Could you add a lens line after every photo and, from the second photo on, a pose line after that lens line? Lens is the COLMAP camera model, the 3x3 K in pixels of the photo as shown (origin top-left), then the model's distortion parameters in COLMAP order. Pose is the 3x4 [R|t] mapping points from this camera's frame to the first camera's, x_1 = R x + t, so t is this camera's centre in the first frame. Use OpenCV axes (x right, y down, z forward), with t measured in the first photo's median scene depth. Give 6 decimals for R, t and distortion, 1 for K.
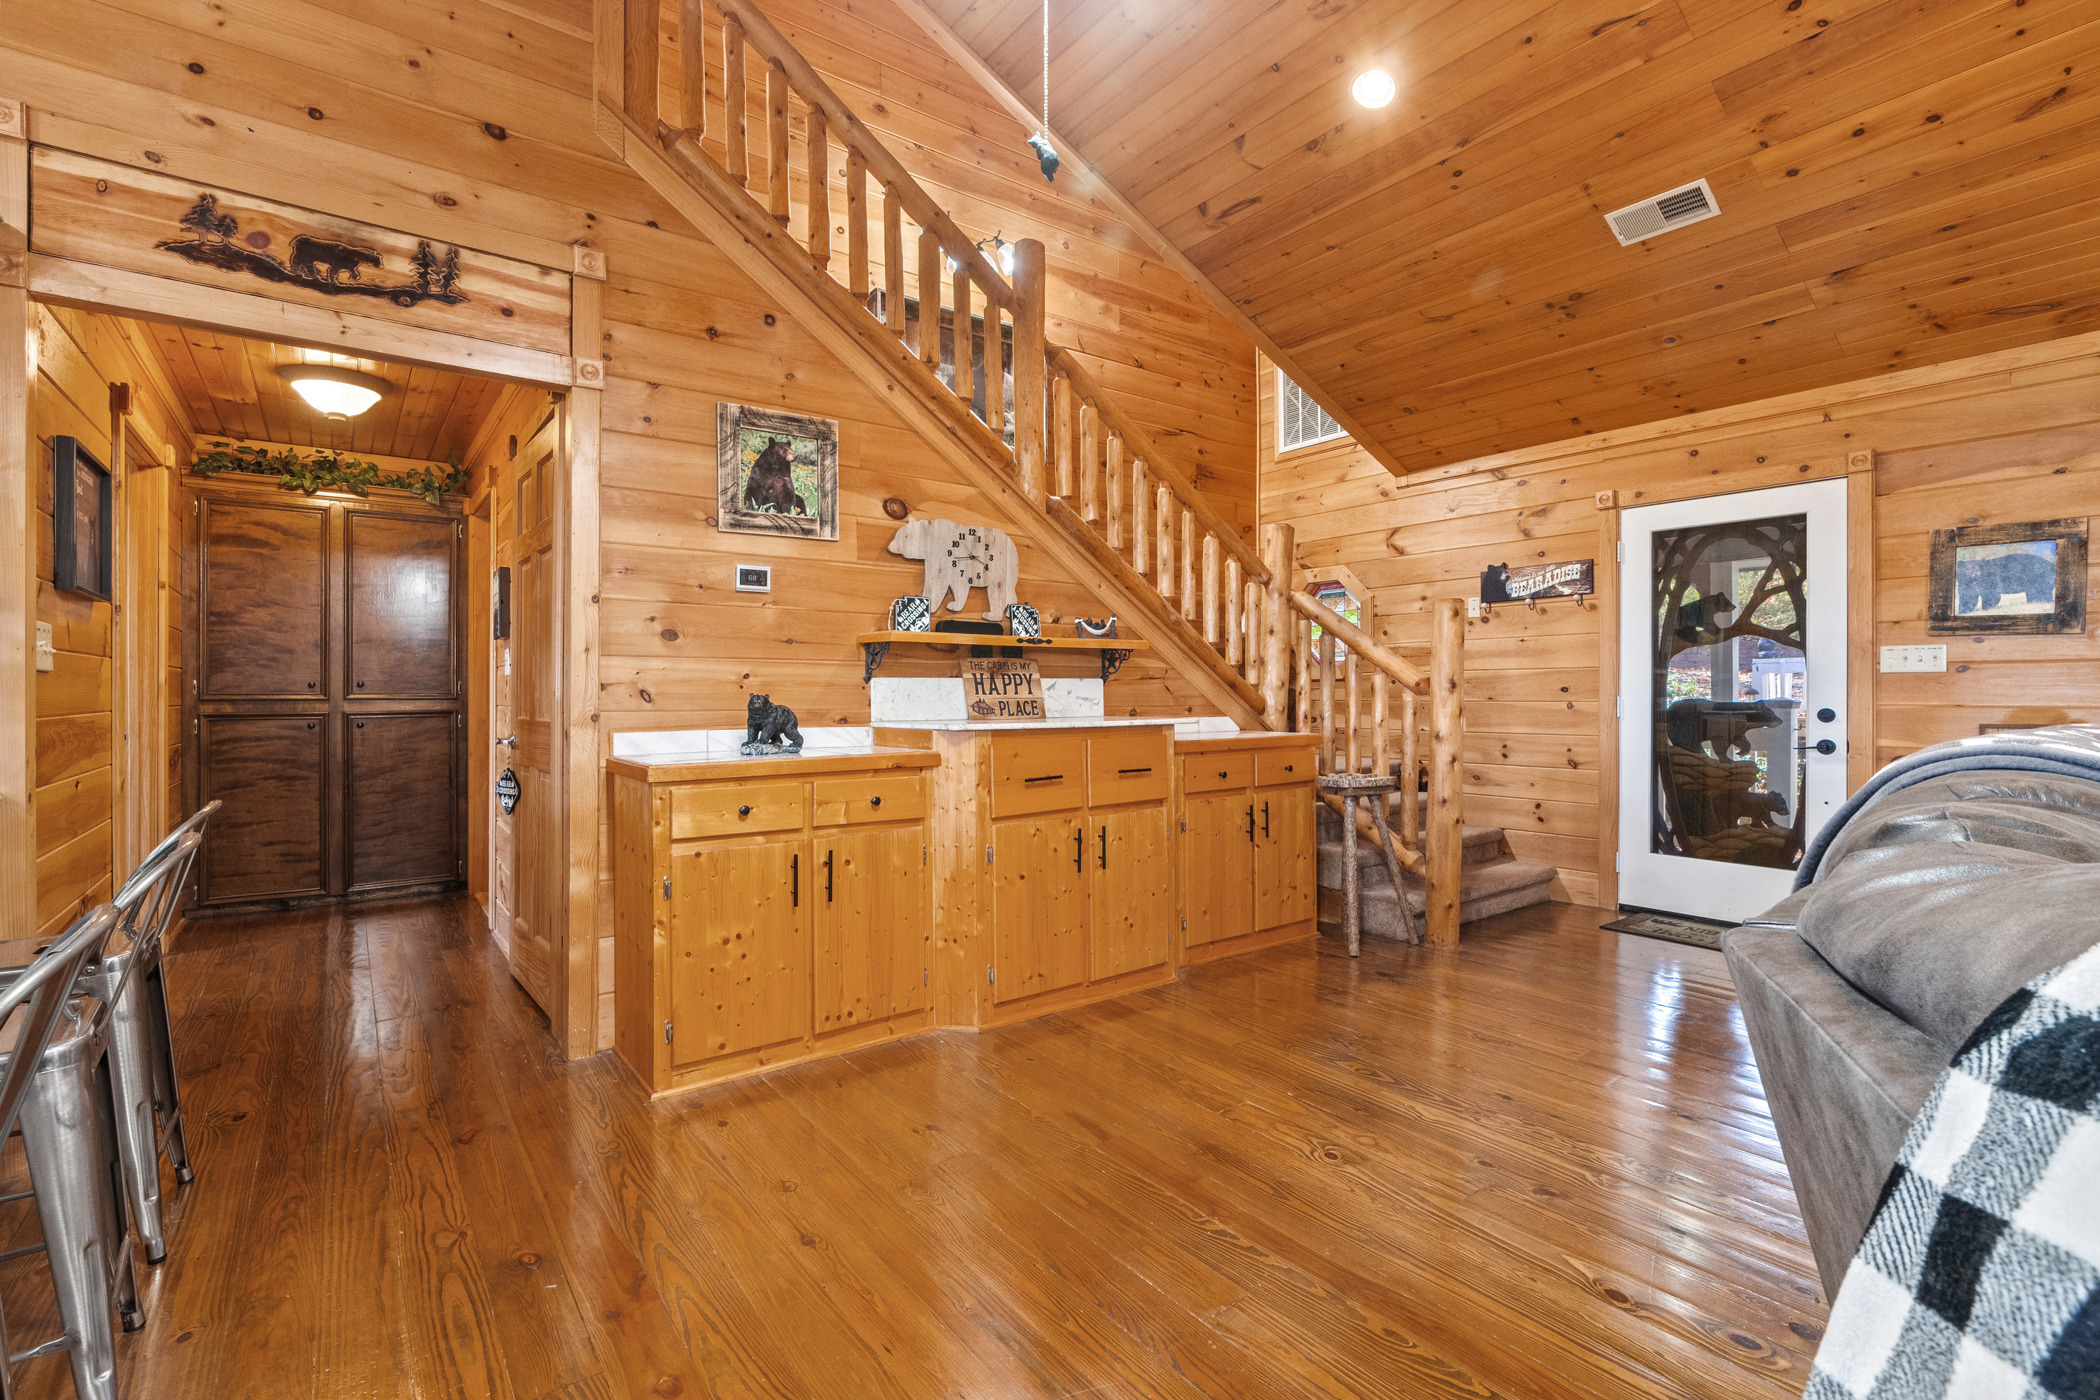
lens RADIAL K [[953.5, 0, 1044.2], [0, 953.5, 691.0], [0, 0, 1]] dist [-0.012579, 0.005878]
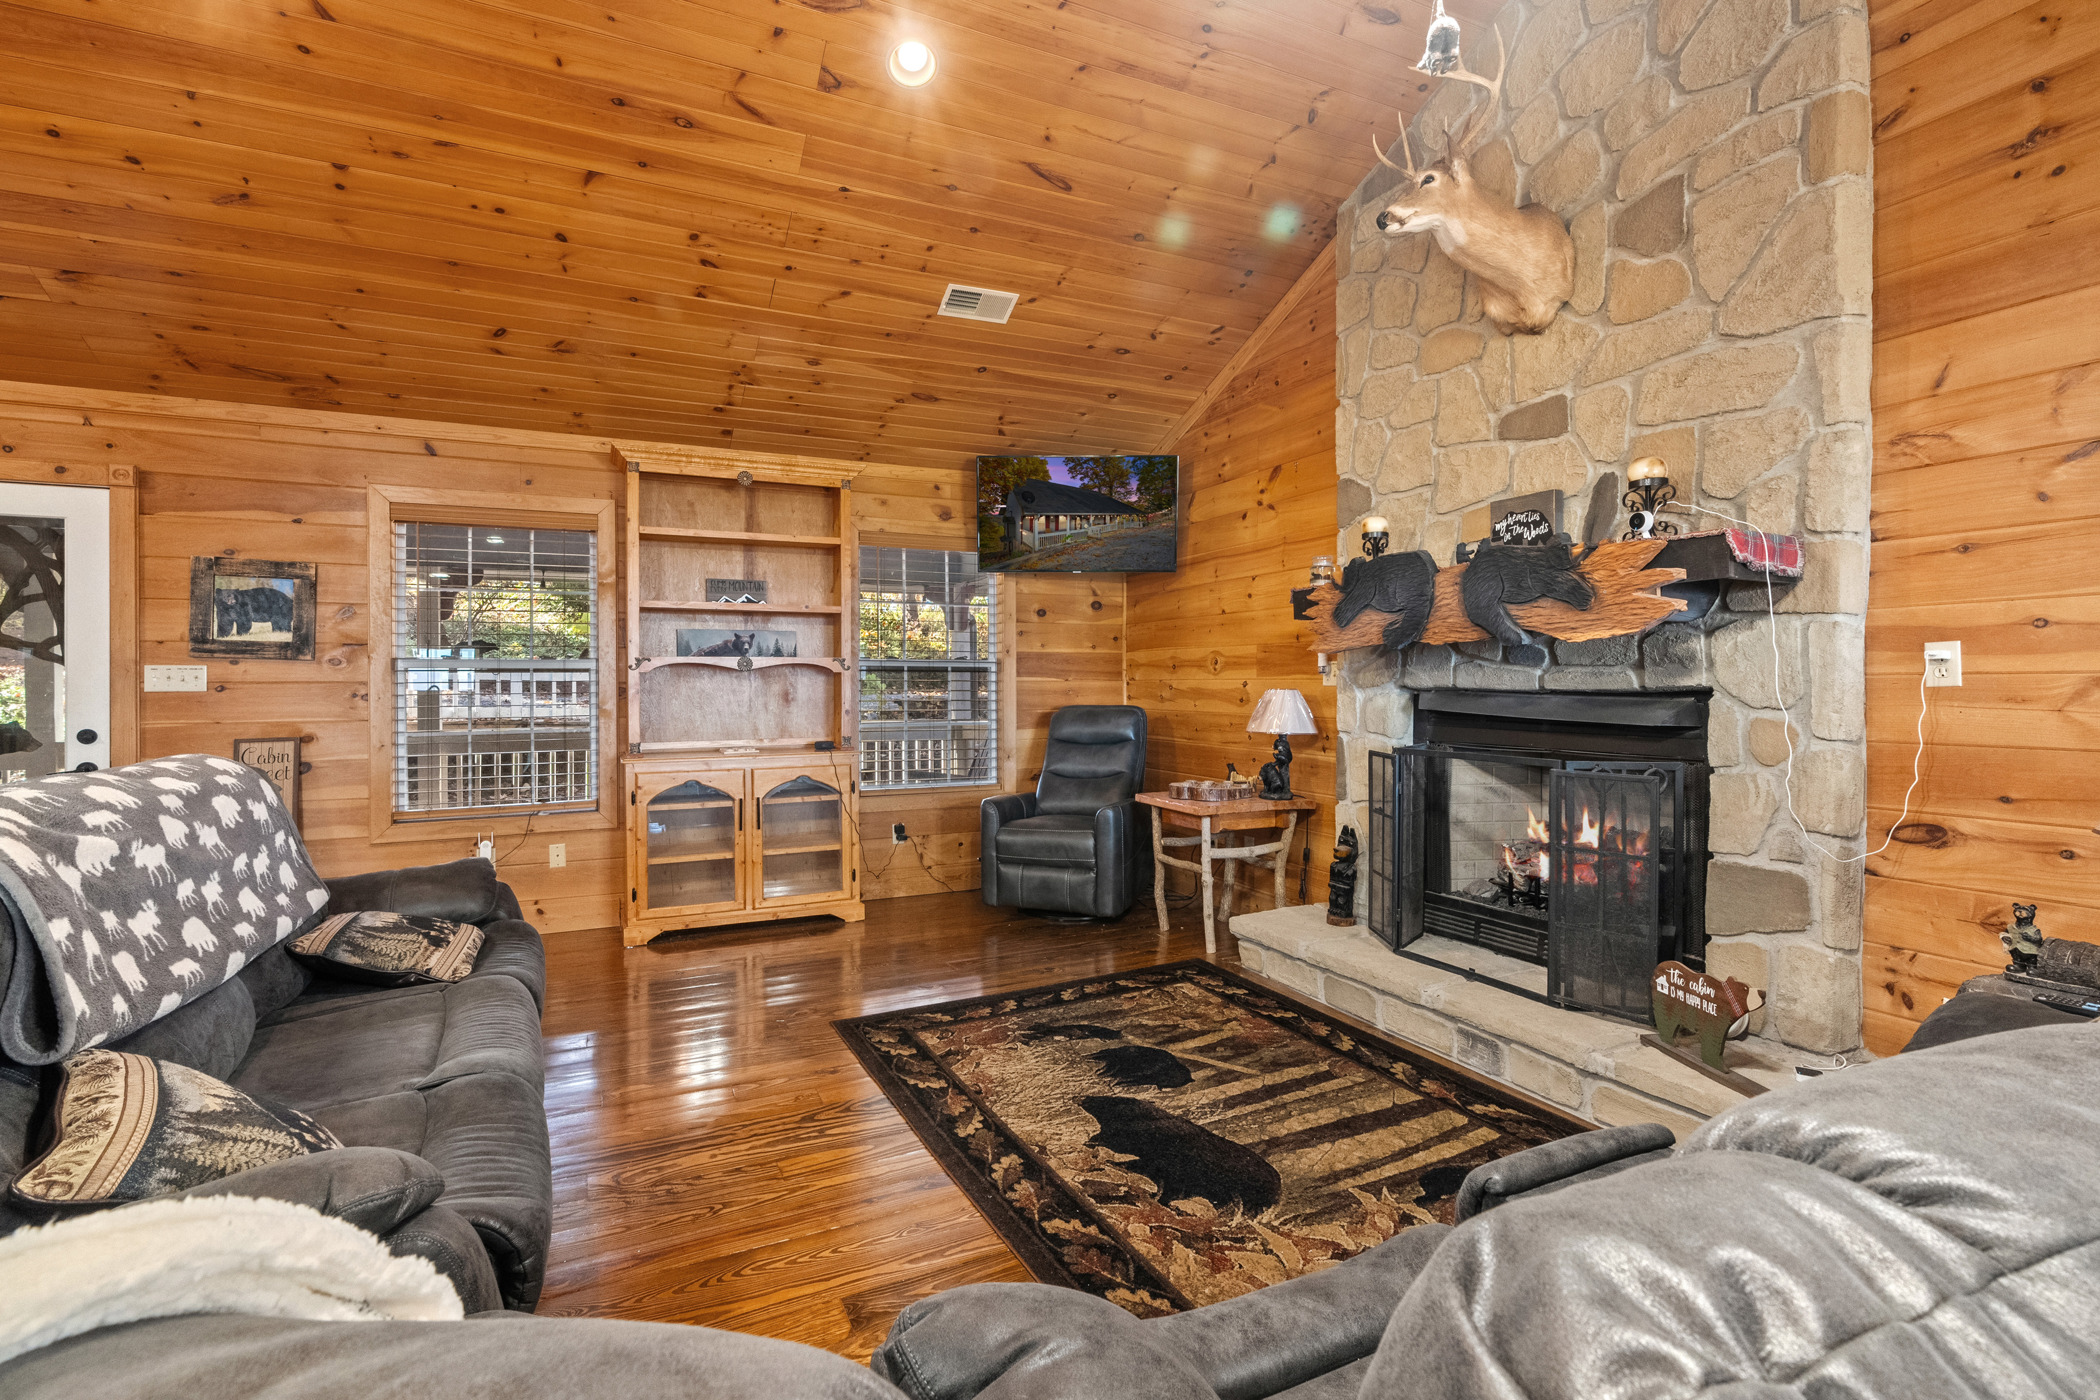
lens RADIAL K [[953.5, 0, 1042.2], [0, 953.5, 684.3], [0, 0, 1]] dist [-0.012579, 0.005878]
pose [[0.207230, -0.004527, 0.978282, 0.102695], [0.001825, 0.999989, 0.004241, -0.029769], [-0.978291, 0.000907, 0.207236, -0.131729]]
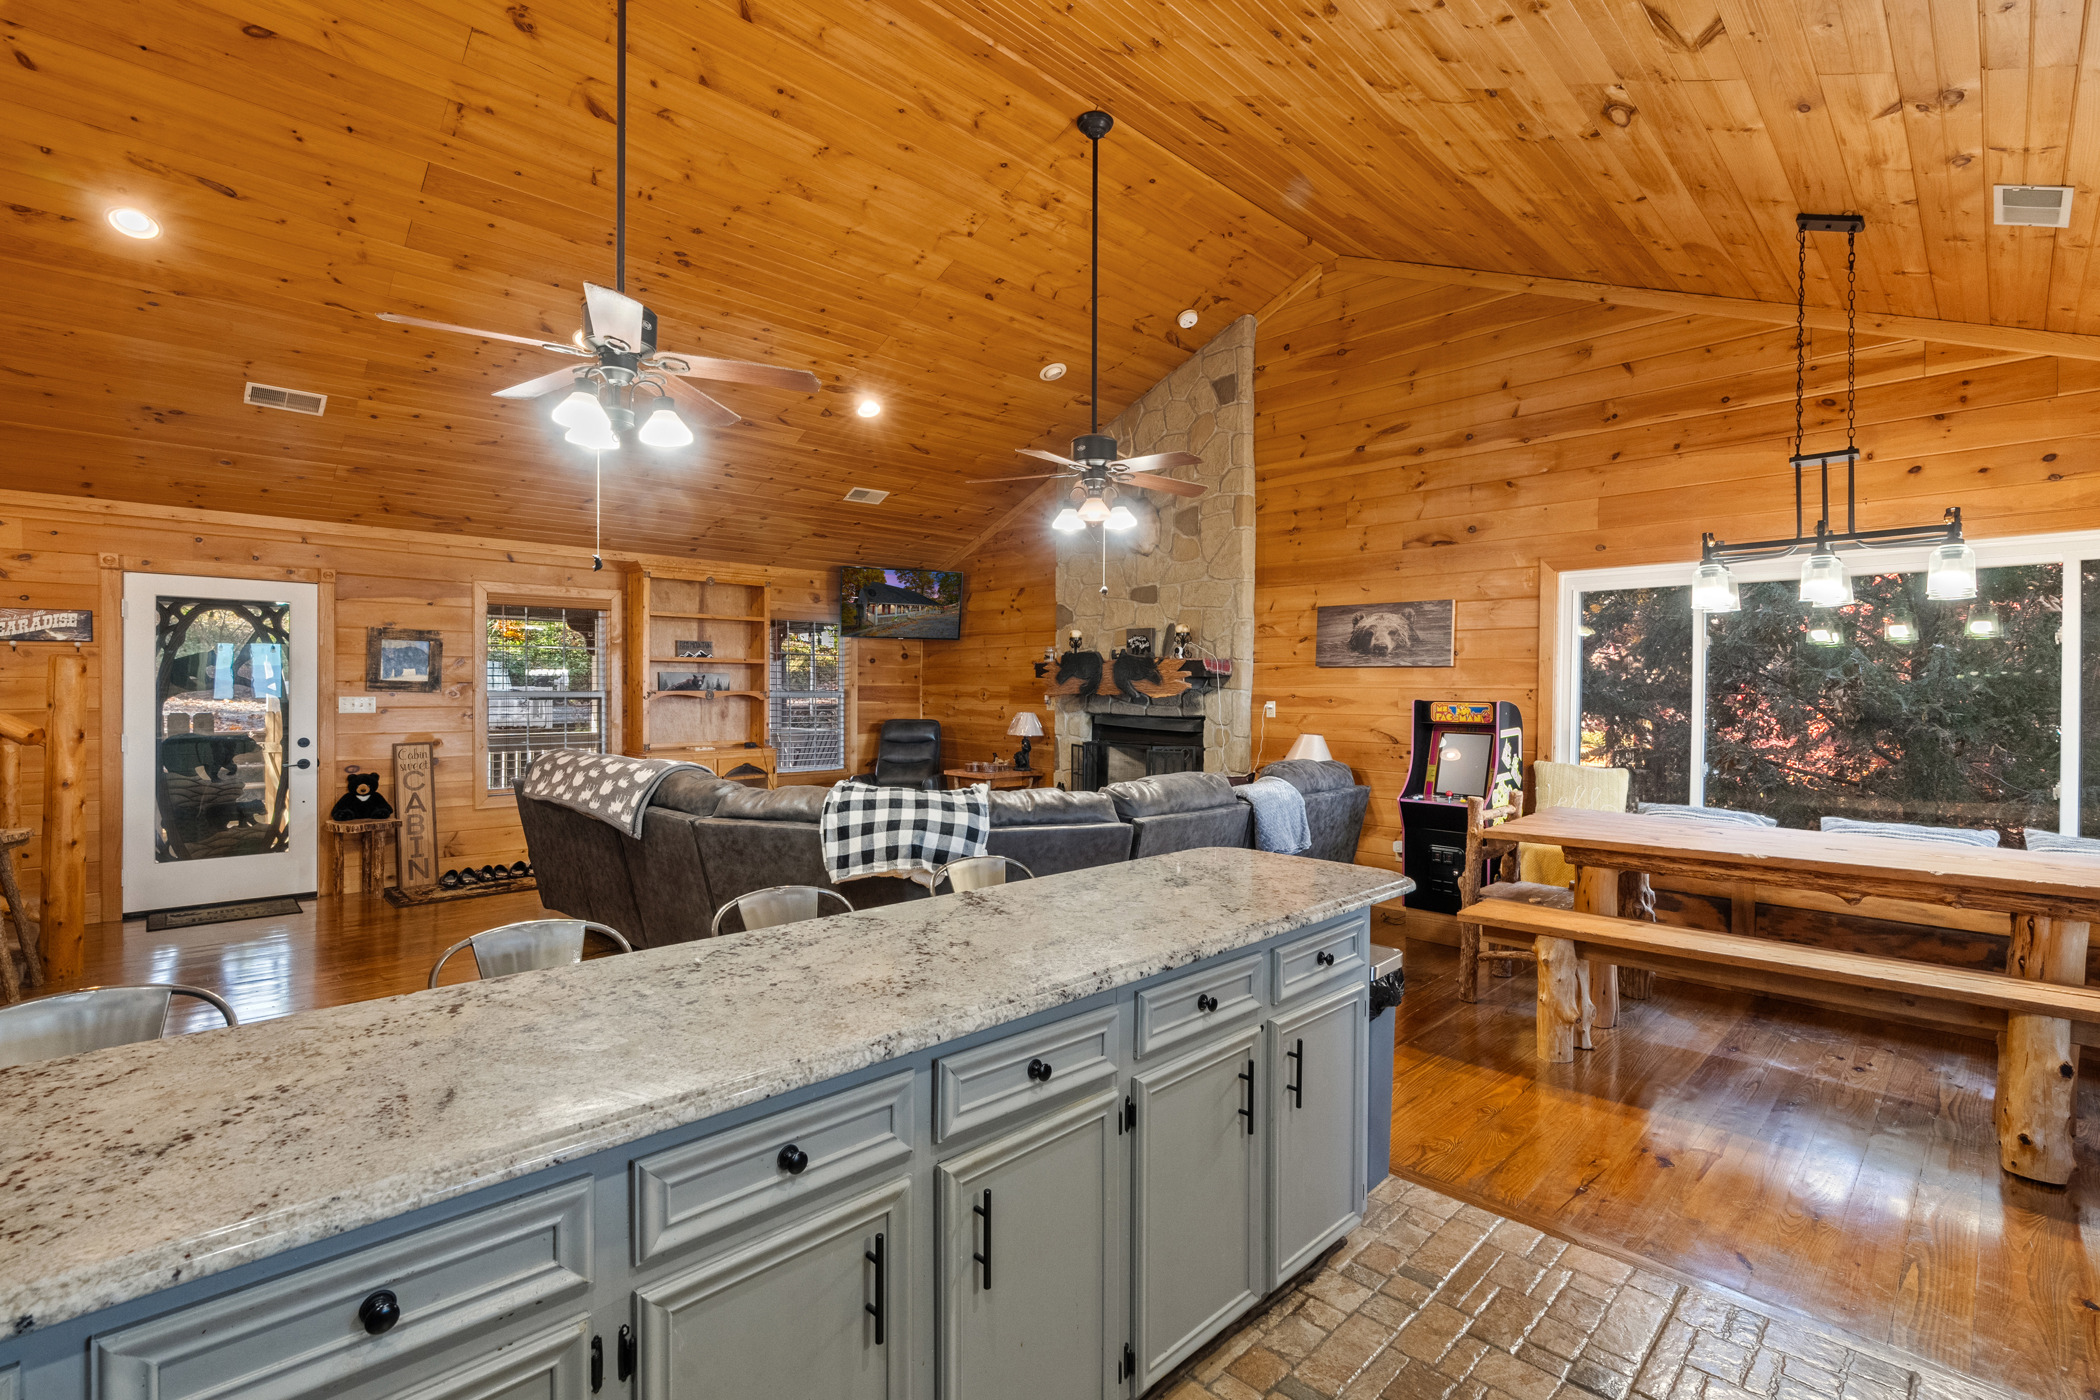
lens RADIAL K [[953.5, 0, 1040.8], [0, 953.5, 694.0], [0, 0, 1]] dist [-0.012579, 0.005878]
pose [[-0.119804, -0.009775, 0.992749, -0.807136], [-0.009370, 0.999918, 0.008714, -0.075932], [-0.992753, -0.008258, -0.119886, 0.039539]]
